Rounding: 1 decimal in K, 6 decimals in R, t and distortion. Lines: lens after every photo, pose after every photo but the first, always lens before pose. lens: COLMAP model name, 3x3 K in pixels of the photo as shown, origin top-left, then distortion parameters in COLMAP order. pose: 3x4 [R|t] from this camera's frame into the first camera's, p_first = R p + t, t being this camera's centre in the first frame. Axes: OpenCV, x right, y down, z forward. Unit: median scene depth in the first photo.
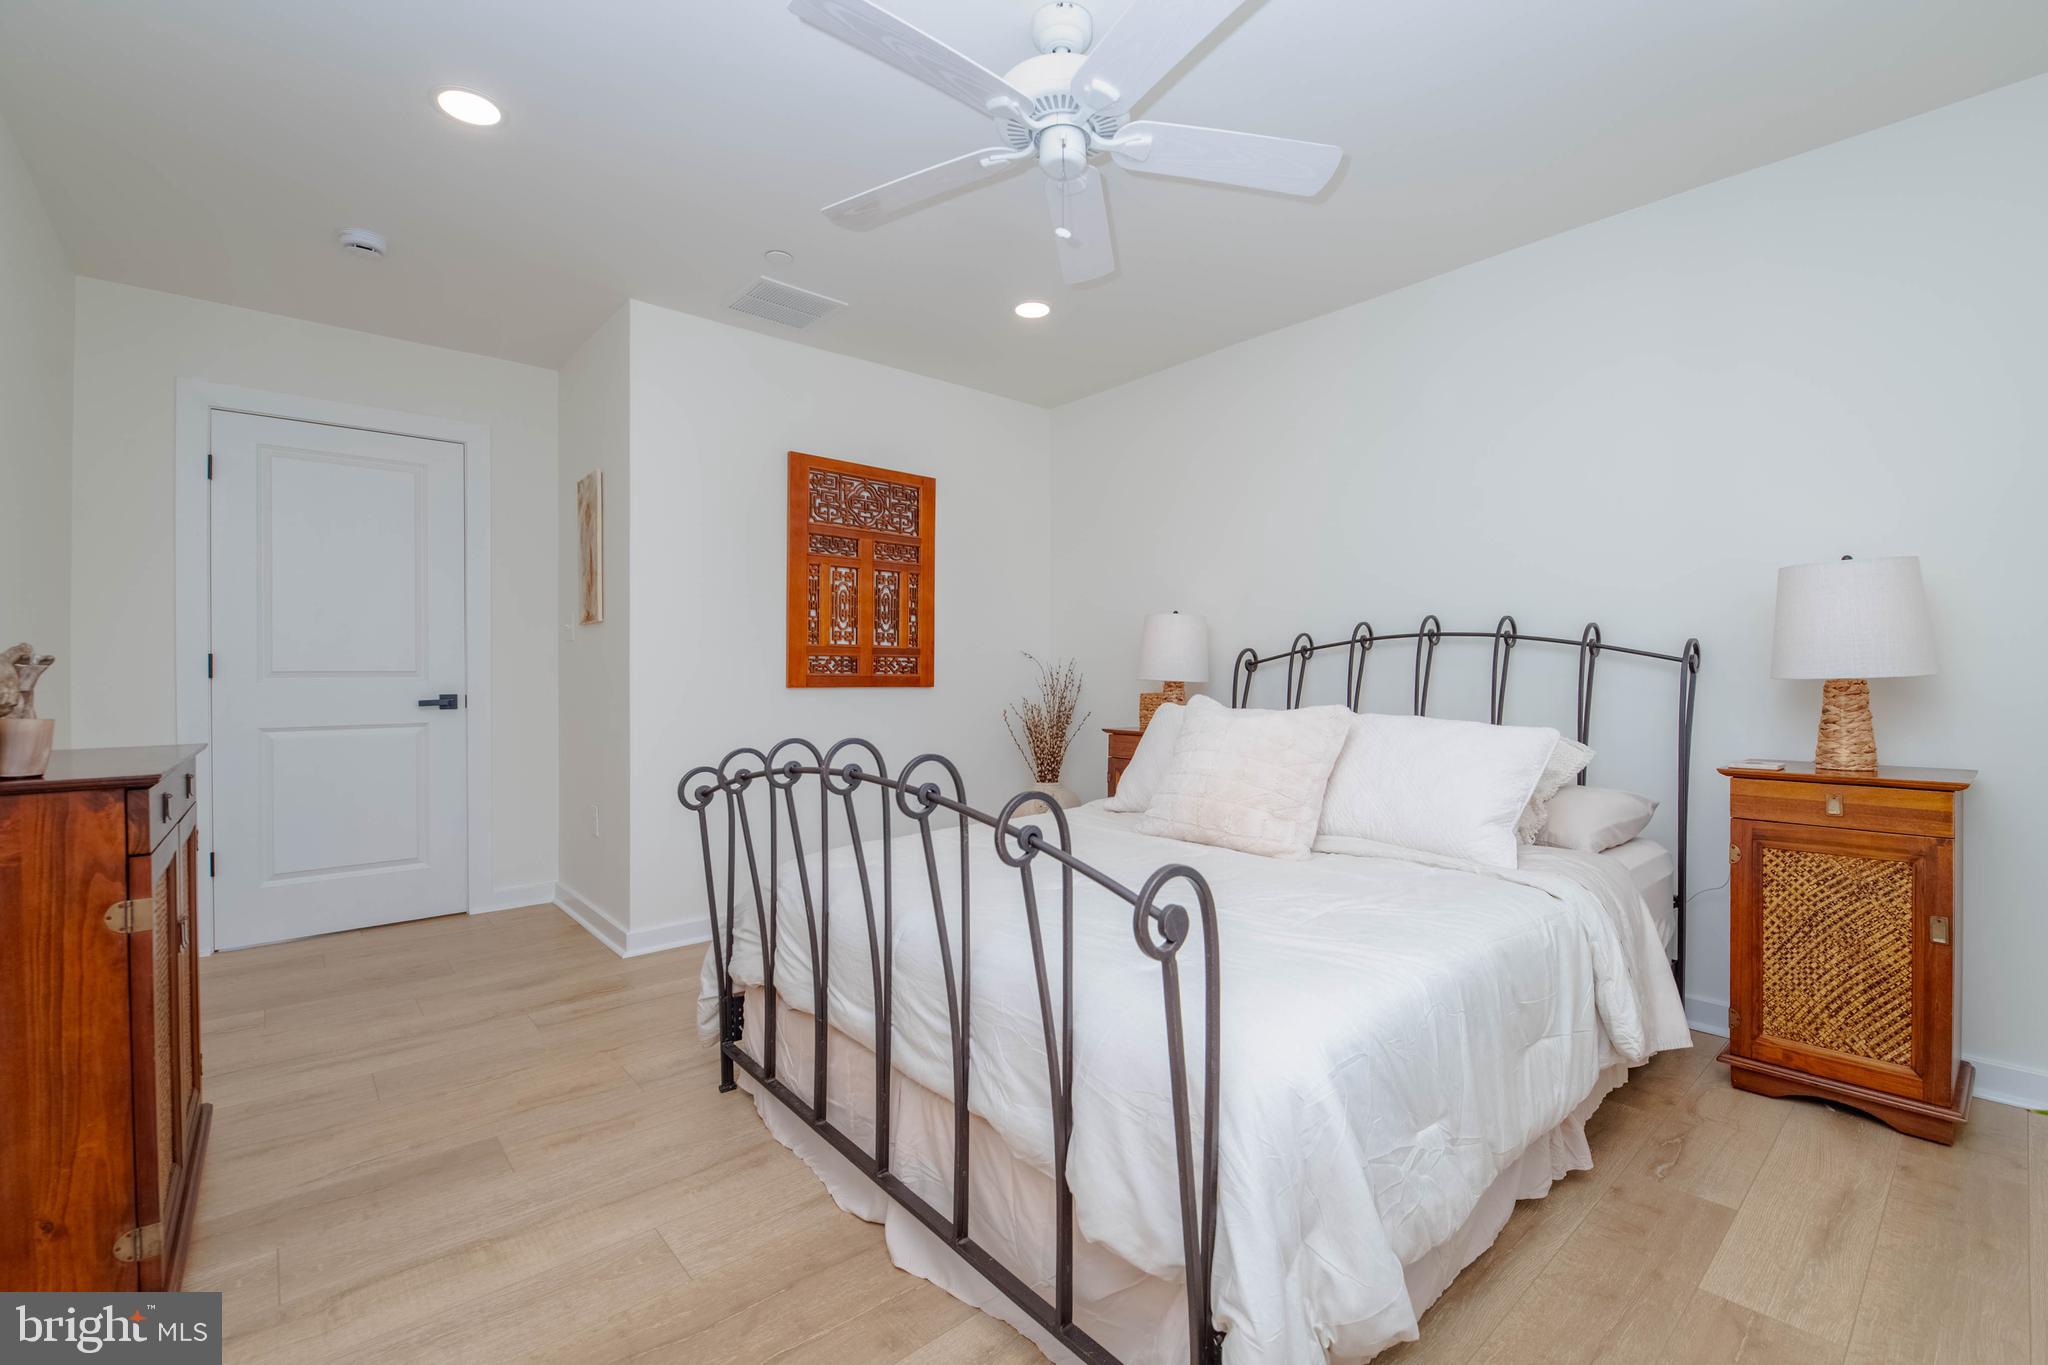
lens RADIAL K [[862.3, 0, 1024.0], [0, 862.3, 682.5], [0, 0, 1]] dist [-0.002587, -0.000273]
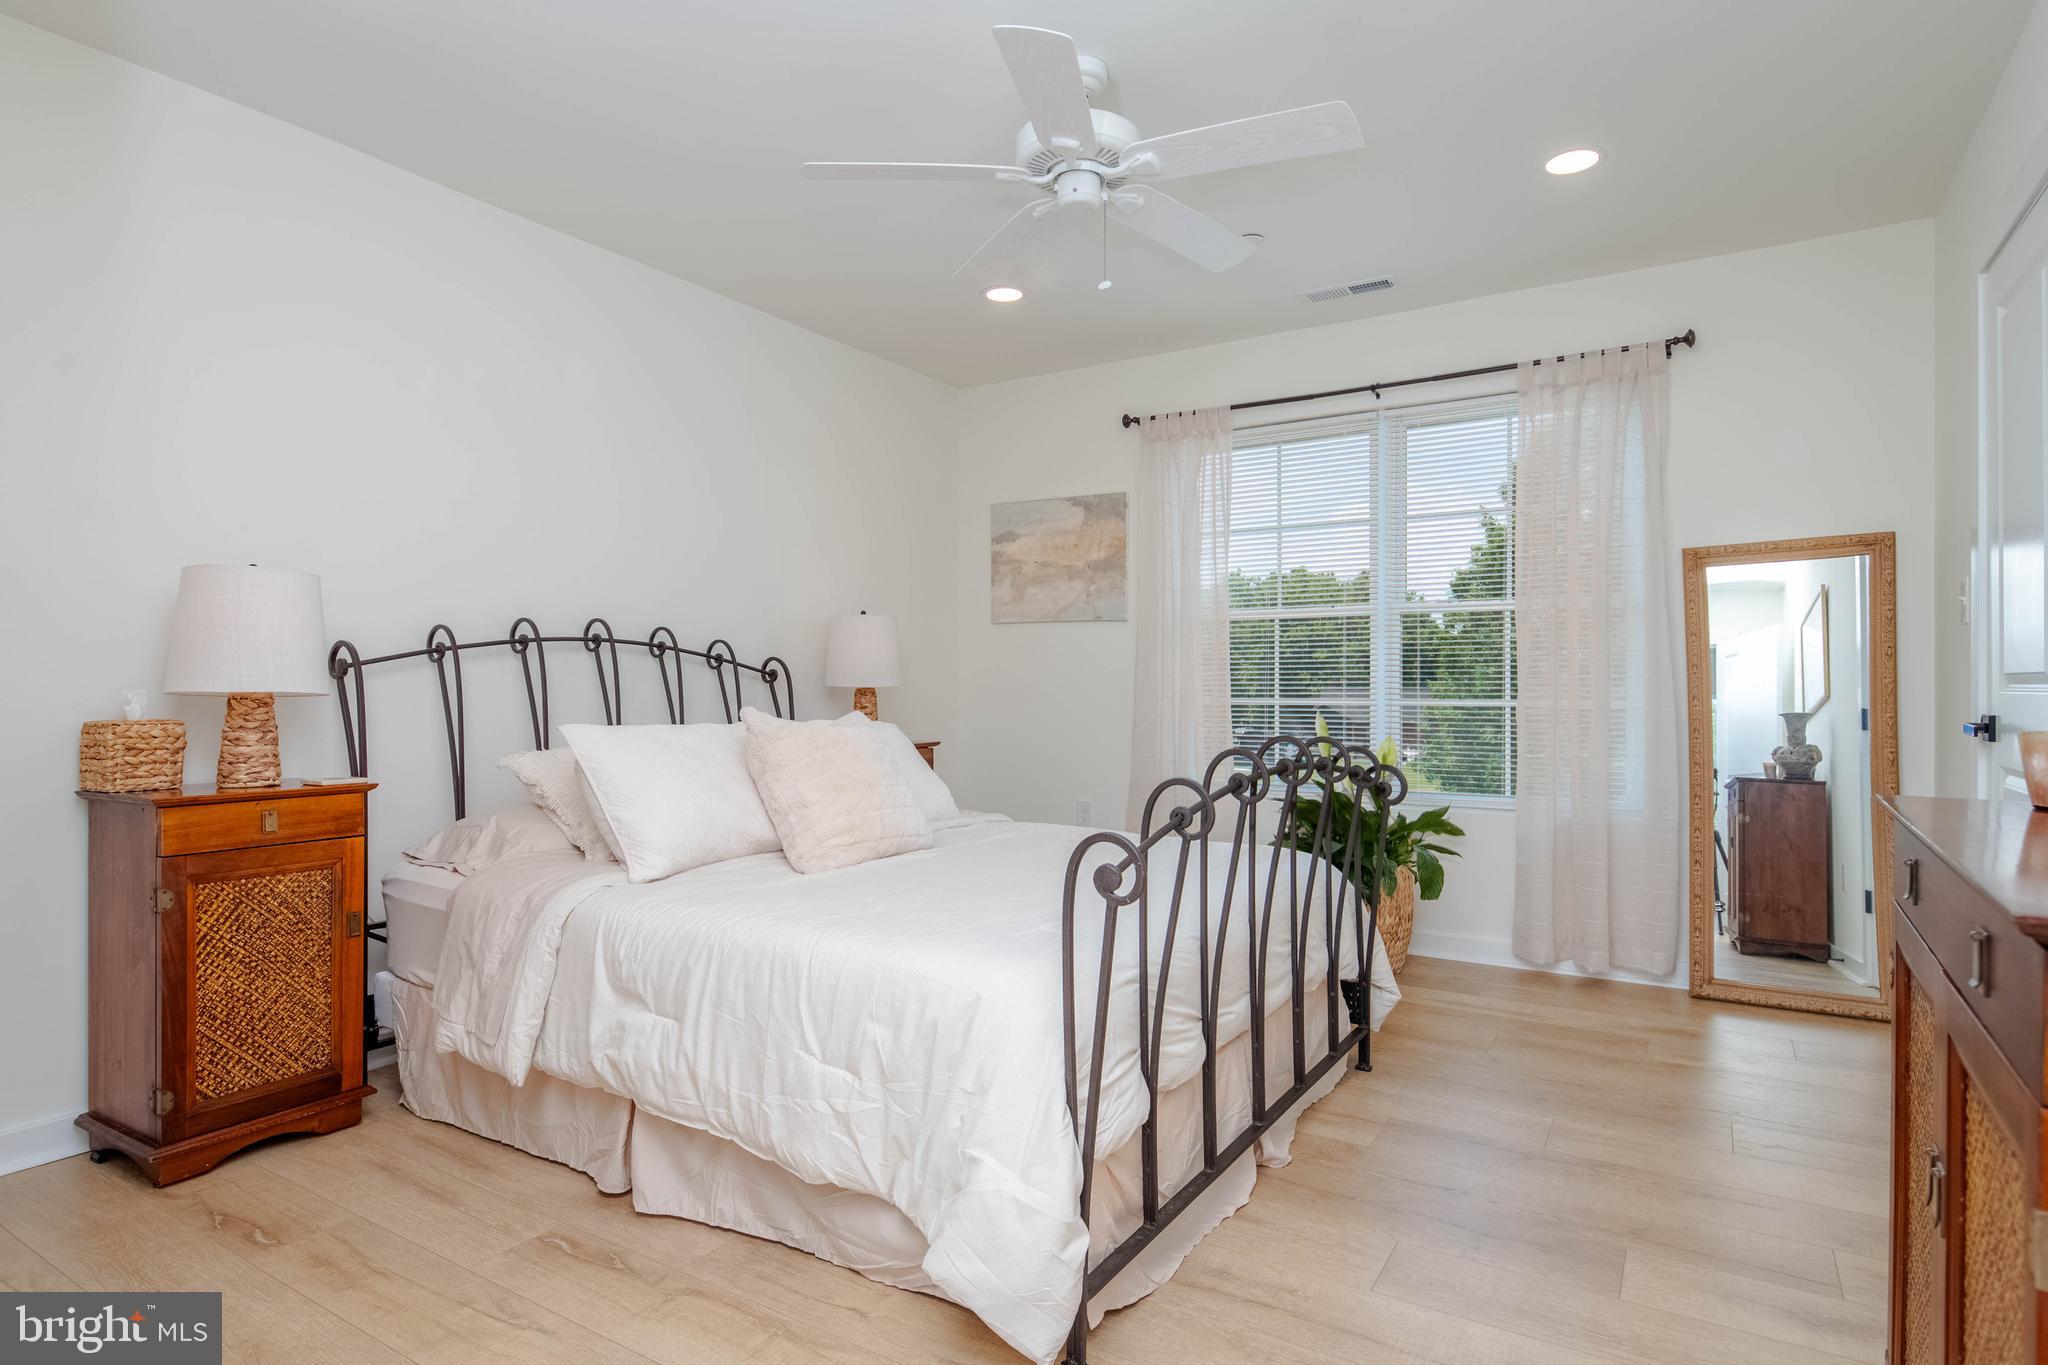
lens RADIAL K [[1123.8, 0, 1024.0], [0, 1123.8, 682.5], [0, 0, 1]] dist [-0.001150, -0.000191]
pose [[-0.295693, 0.009571, 0.955235, -1.143900], [0.008141, 0.999939, -0.007499, 0.004108], [-0.955248, 0.005559, -0.295753, 1.336067]]
